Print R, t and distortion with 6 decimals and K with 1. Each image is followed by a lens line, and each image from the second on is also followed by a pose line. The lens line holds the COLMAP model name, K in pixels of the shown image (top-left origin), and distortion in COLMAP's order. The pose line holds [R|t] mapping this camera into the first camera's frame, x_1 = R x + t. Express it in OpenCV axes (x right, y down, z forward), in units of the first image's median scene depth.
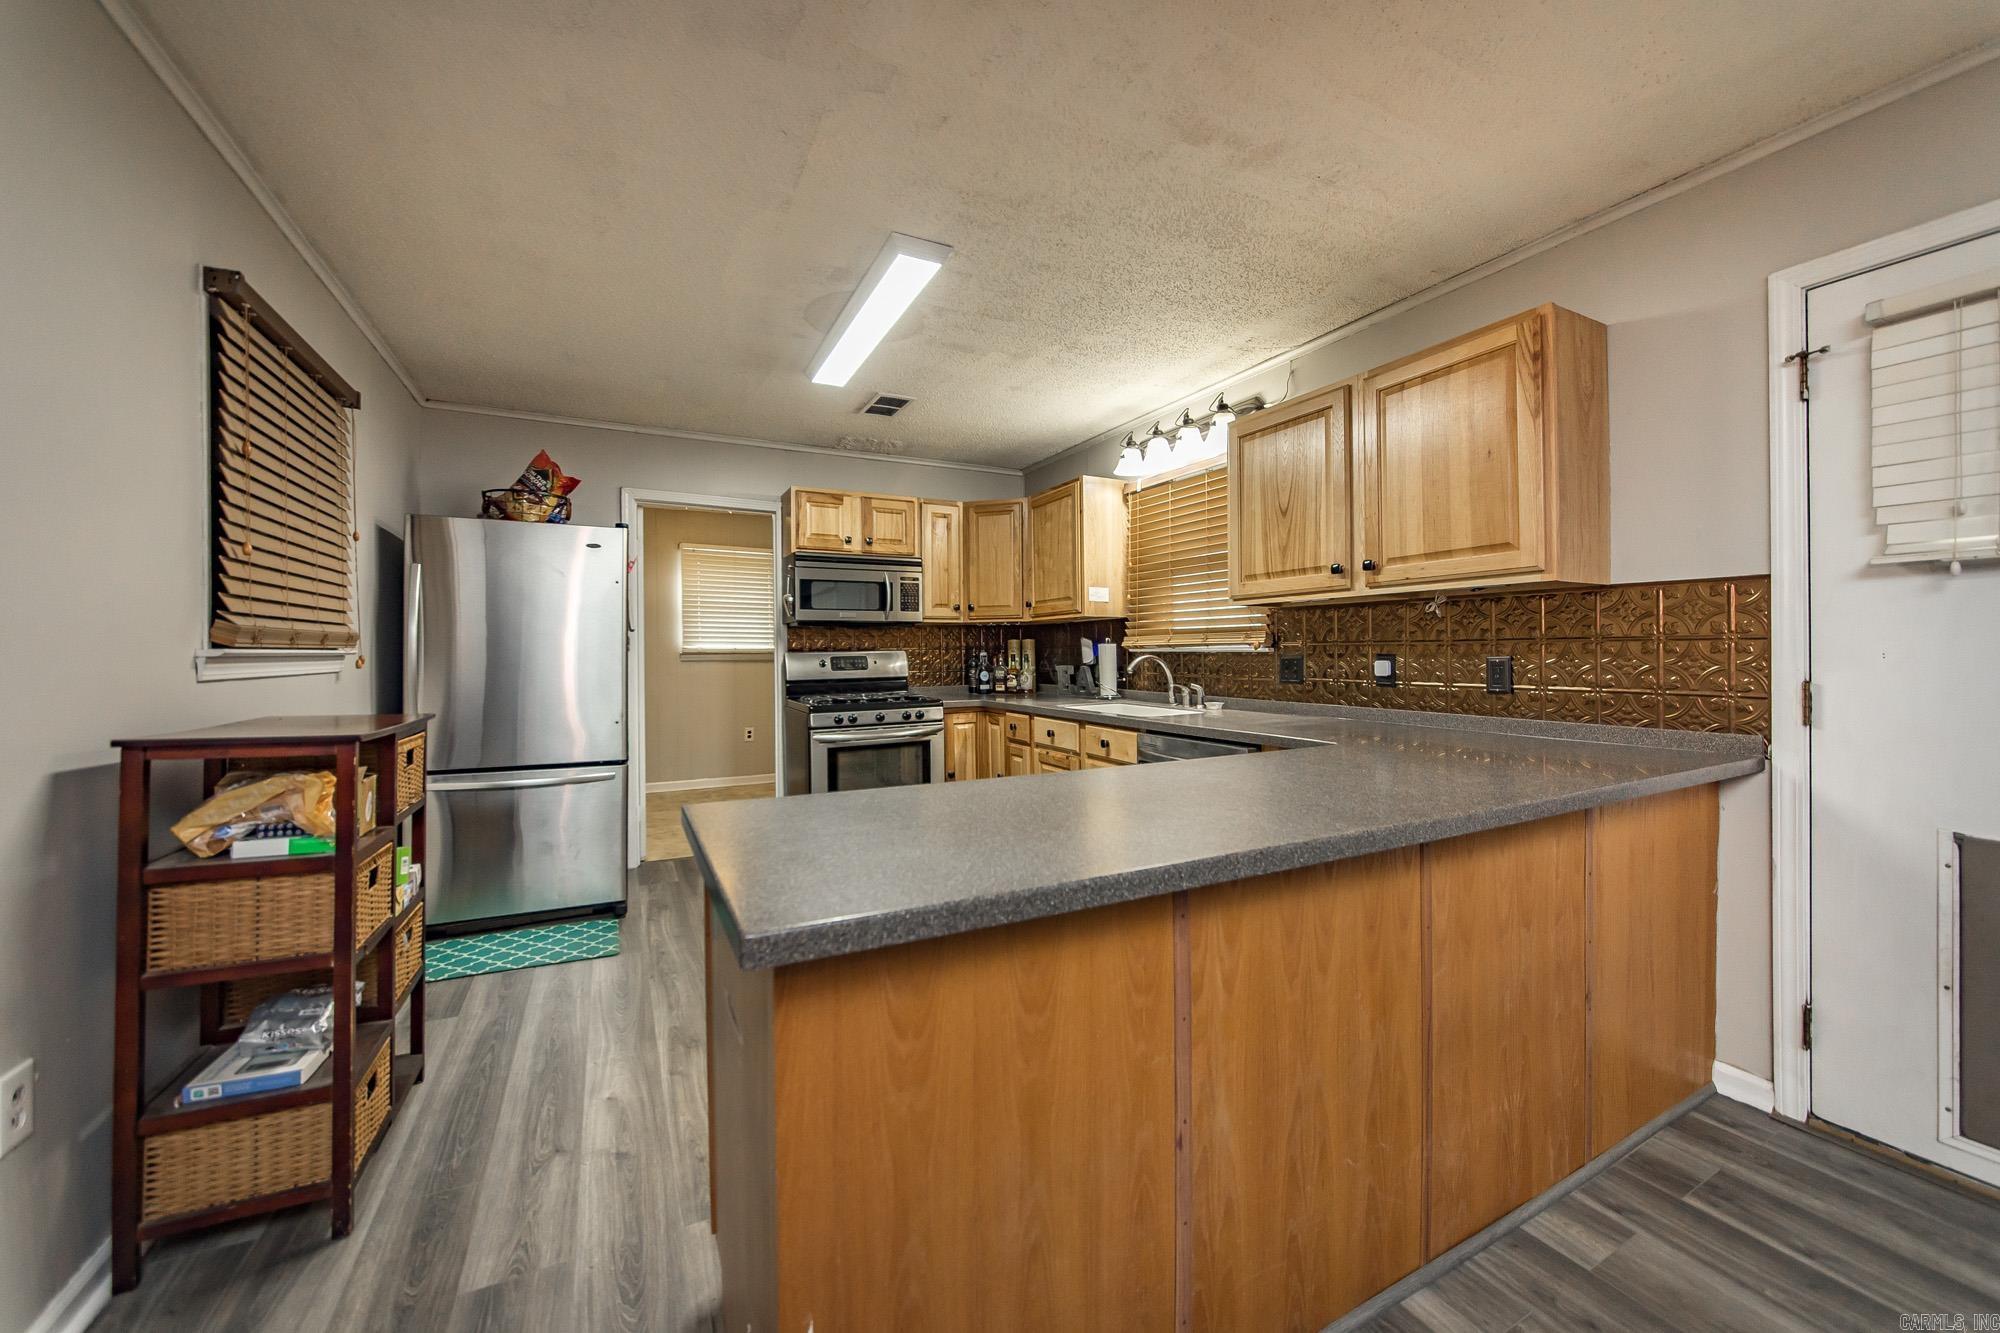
lens RADIAL K [[734.4, 0, 1009.8], [0, 734.4, 652.4], [0, 0, 1]] dist [-0.004050, 0.000522]
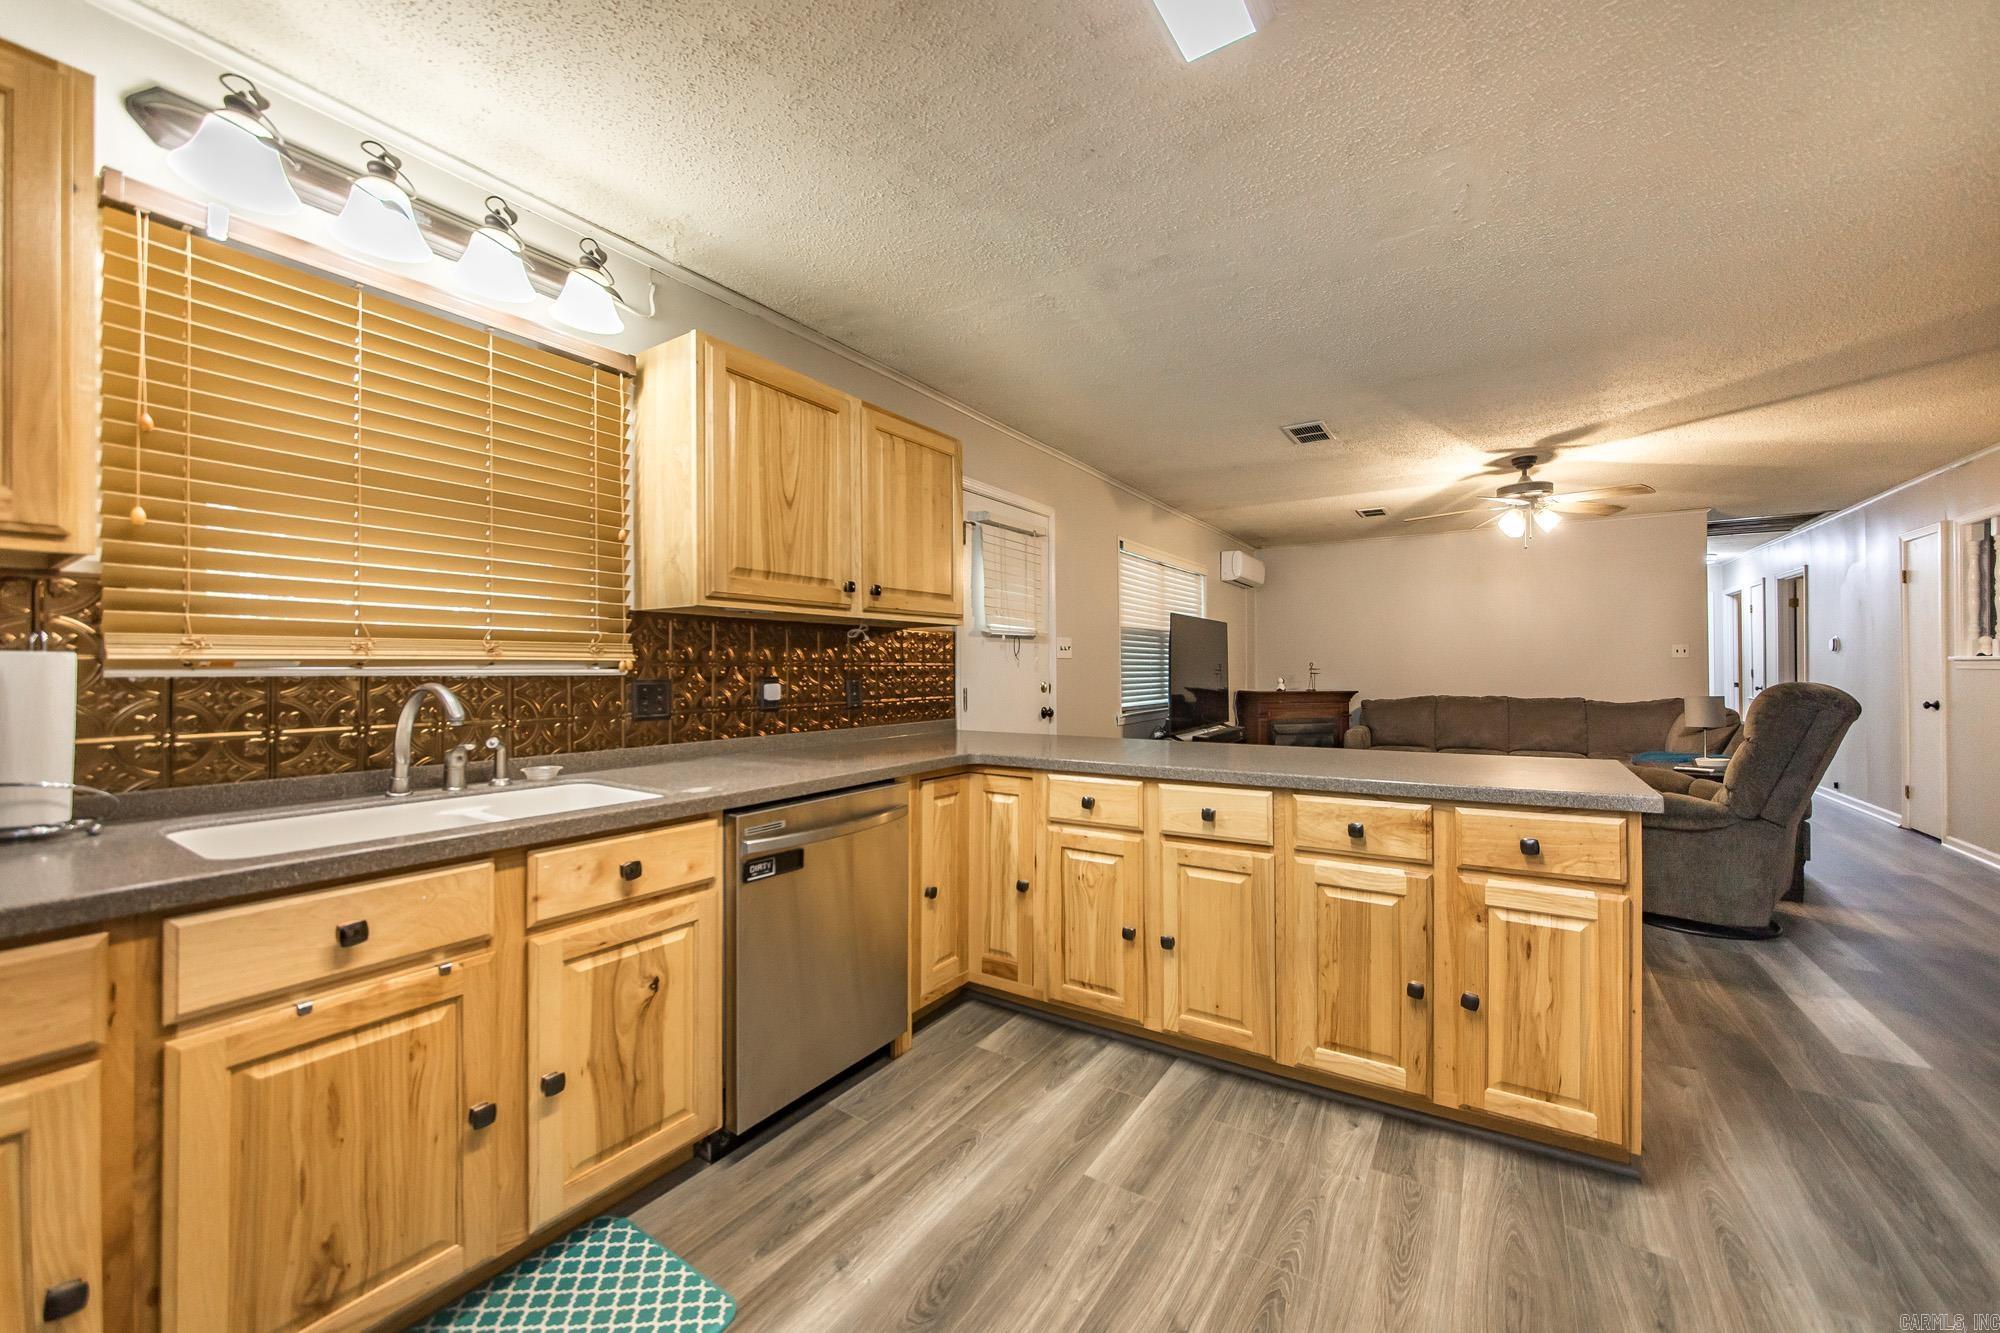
lens RADIAL K [[757.3, 0, 1007.1], [0, 757.3, 663.5], [0, 0, 1]] dist [-0.007279, 0.000347]
pose [[-0.474587, 0.016199, 0.880060, -0.328134], [0.008931, 0.999868, -0.013588, 0.000999], [-0.880163, 0.001411, -0.474669, 0.812131]]
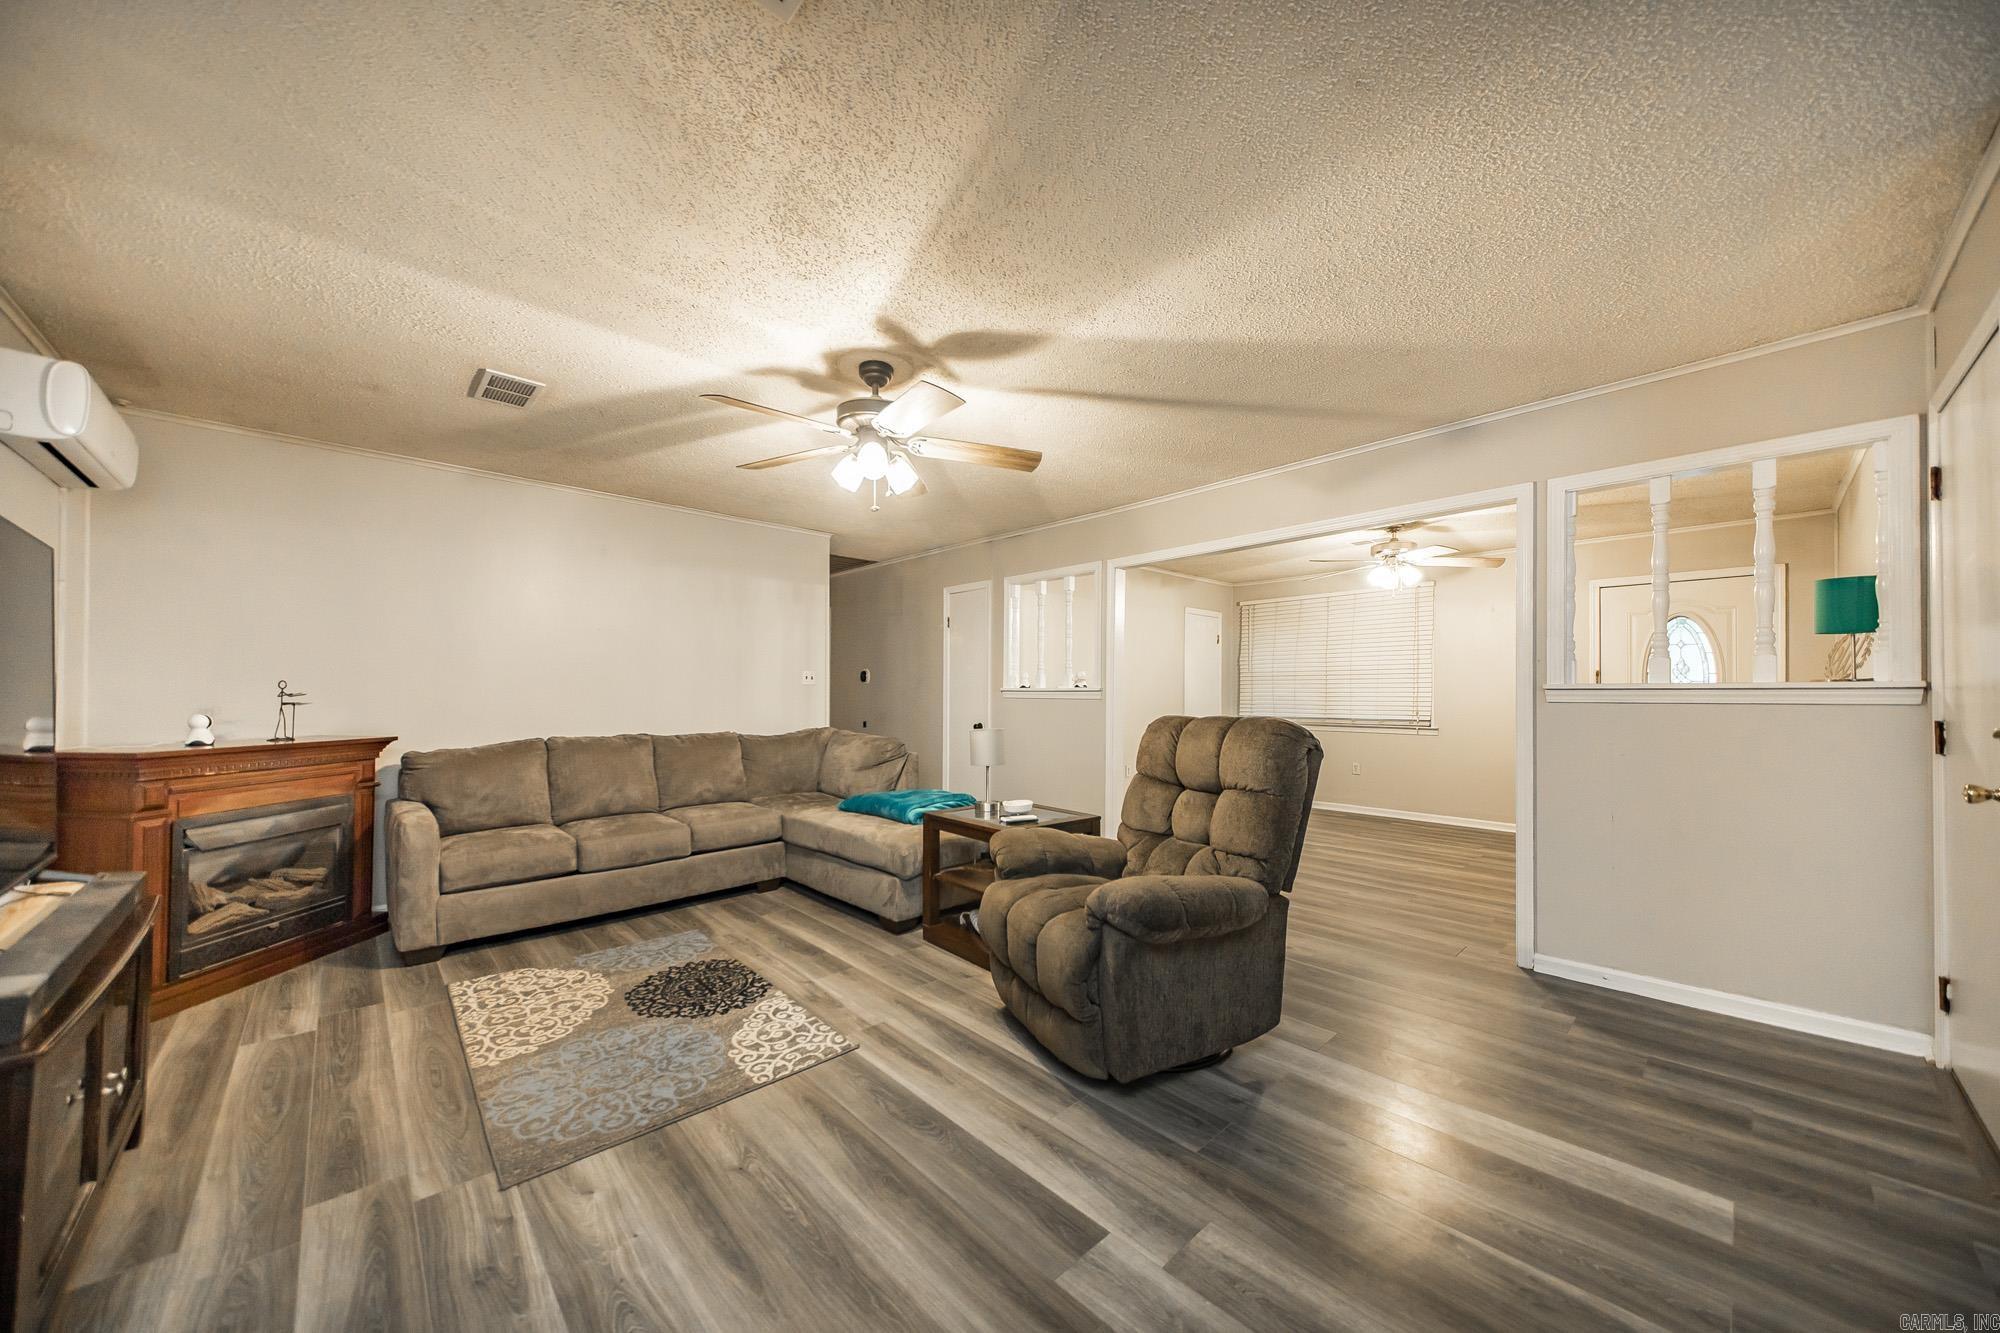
lens RADIAL K [[686.6, 0, 990.9], [0, 686.6, 692.6], [0, 0, 1]] dist [0.000119, -0.000041]
pose [[-0.966582, 0.003796, -0.256331, 0.338861], [0.003293, 0.999992, 0.002393, -0.005263], [0.256338, 0.001469, -0.966586, 0.267928]]
